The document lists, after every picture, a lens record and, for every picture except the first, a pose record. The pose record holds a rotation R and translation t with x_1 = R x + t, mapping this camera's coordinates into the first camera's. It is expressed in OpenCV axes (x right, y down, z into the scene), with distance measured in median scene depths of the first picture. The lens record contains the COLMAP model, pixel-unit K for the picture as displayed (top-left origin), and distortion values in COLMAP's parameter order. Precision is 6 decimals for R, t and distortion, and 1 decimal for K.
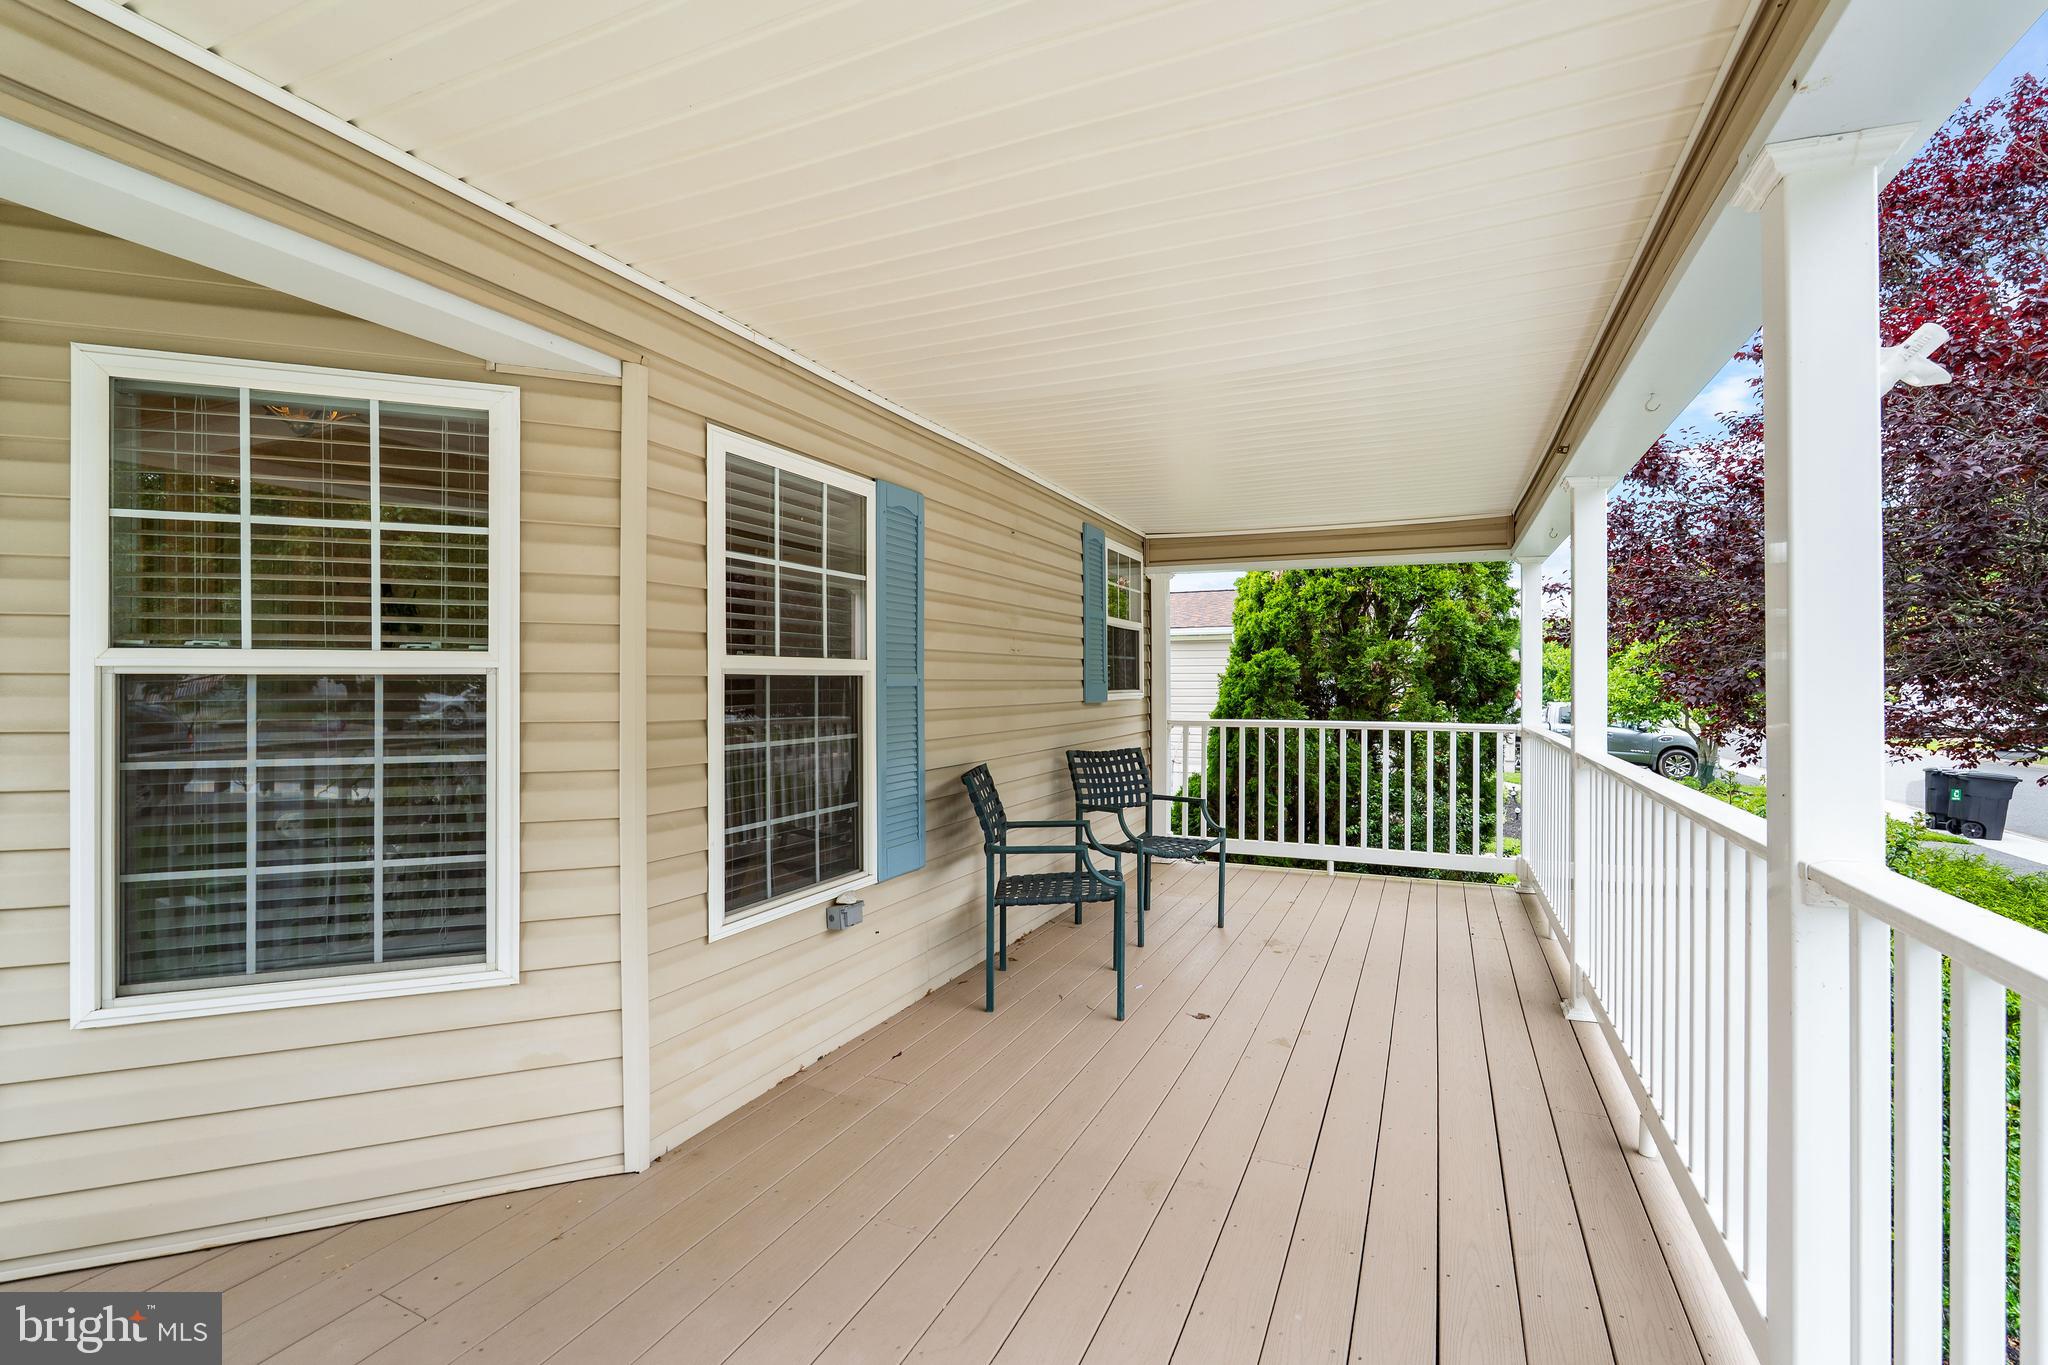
lens RADIAL K [[929.2, 0, 1029.4], [0, 929.2, 665.2], [0, 0, 1]] dist [-0.000547, -0.000176]
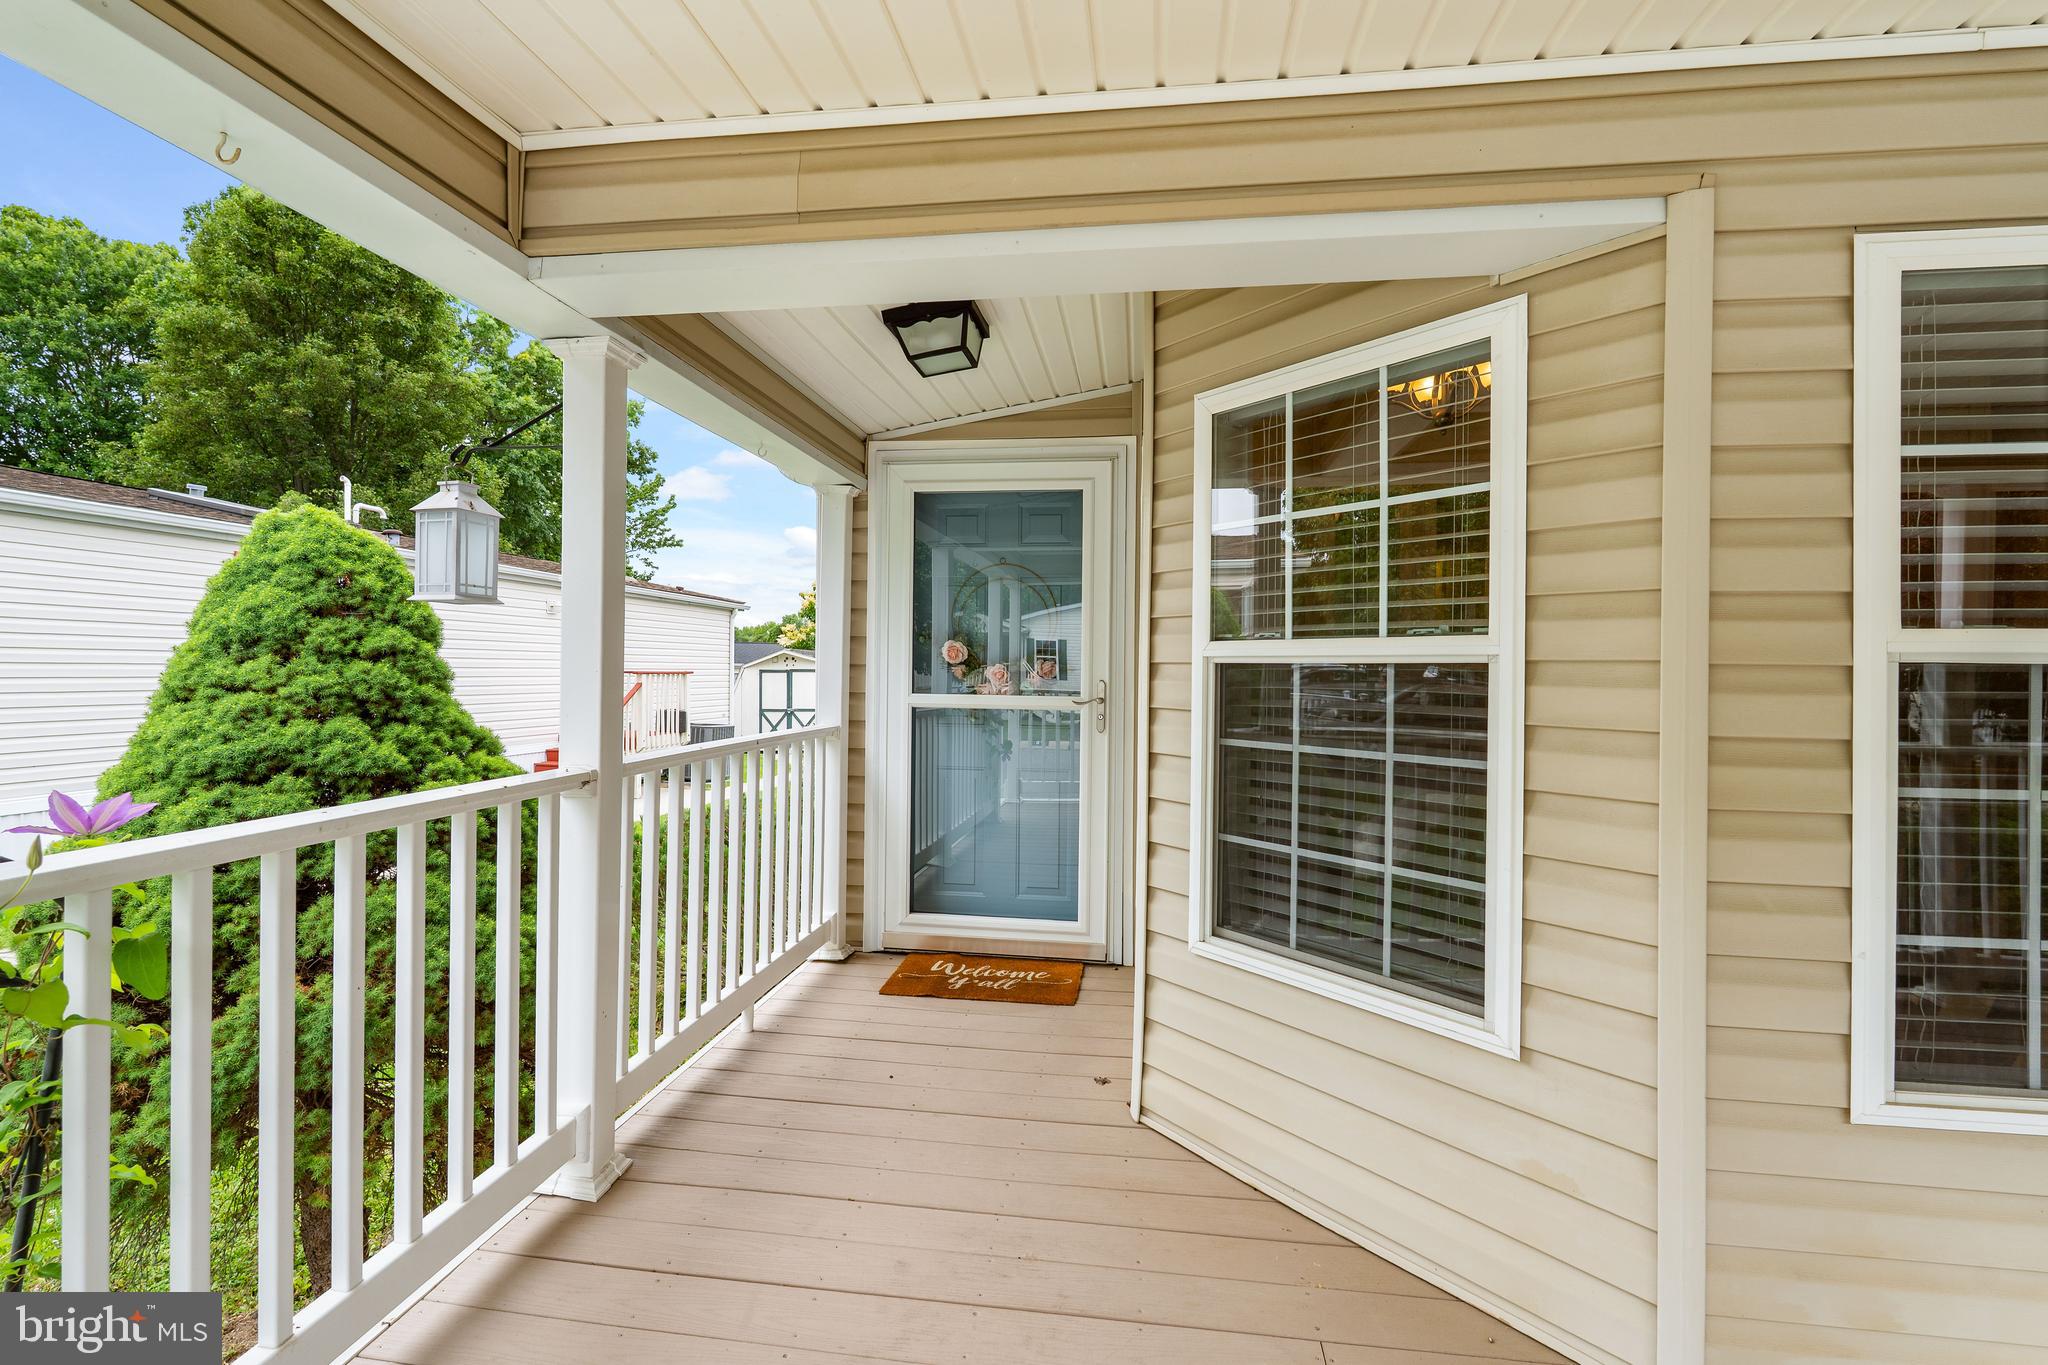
lens RADIAL K [[929.2, 0, 1029.4], [0, 929.2, 665.2], [0, 0, 1]] dist [-0.000547, -0.000176]
pose [[0.279834, -0.003149, -0.960043, 0.081524], [0.006743, 0.999976, -0.001314, 0.010046], [0.960025, -0.006105, 0.279849, 0.386951]]
